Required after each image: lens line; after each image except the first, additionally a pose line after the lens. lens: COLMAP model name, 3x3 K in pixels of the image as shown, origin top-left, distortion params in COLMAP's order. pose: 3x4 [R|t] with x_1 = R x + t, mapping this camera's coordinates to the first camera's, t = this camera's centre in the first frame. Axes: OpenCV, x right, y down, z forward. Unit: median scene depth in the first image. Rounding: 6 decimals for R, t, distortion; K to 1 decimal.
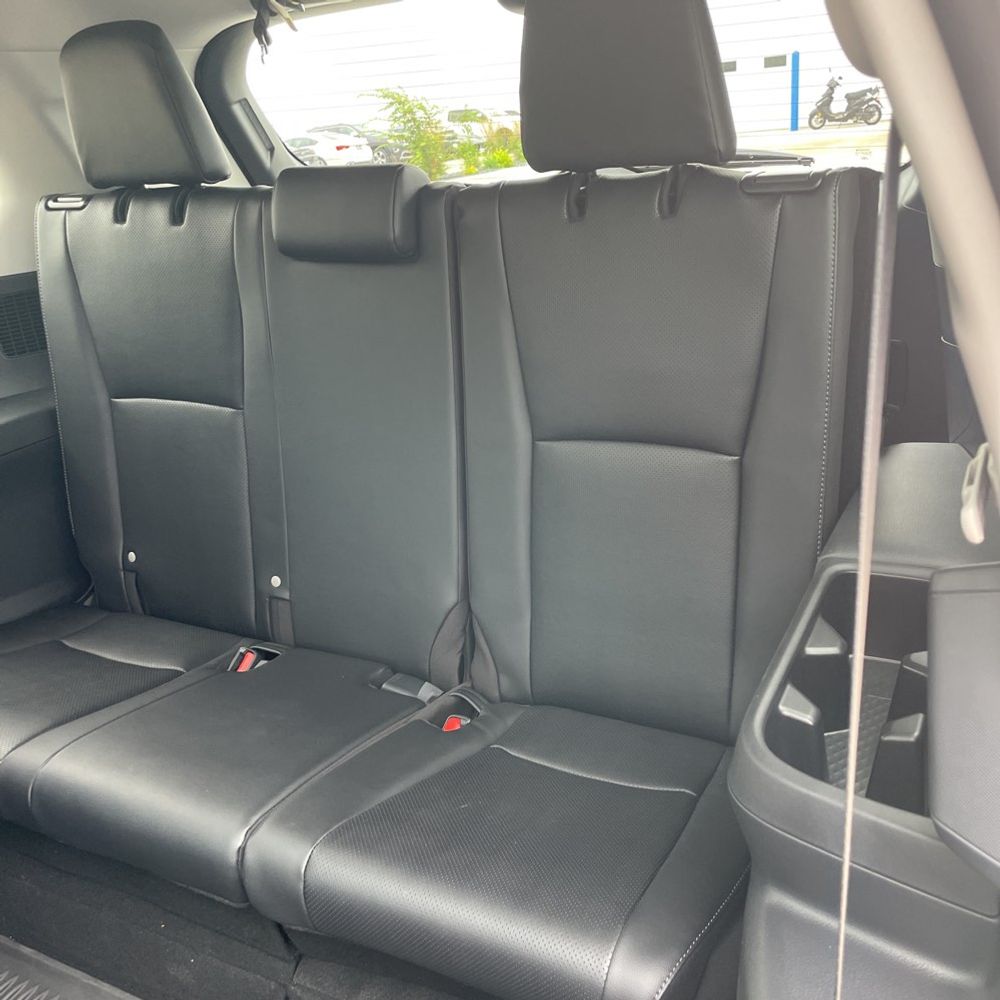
lens RADIAL K [[1036.9, 0, 499.6], [0, 1036.9, 479.5], [0, 0, 1]] dist [0.006610, 0.202485]
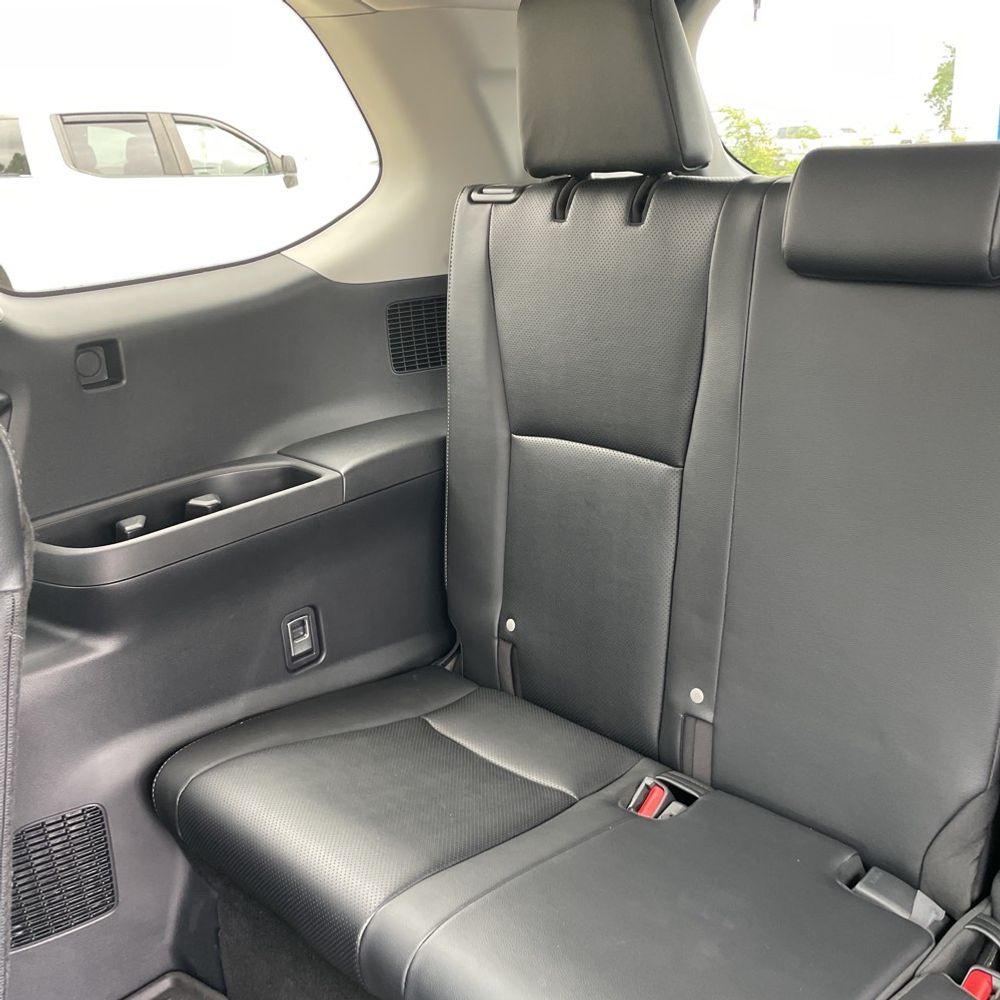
lens RADIAL K [[1016.0, 0, 508.6], [0, 1016.0, 501.0], [0, 0, 1]] dist [0.114578, -0.180783]
pose [[0.960513, 0.117620, -0.252150, -0.172257], [-0.115611, 0.993032, 0.022823, -0.044909], [0.253077, 0.007230, 0.967419, 0.228944]]
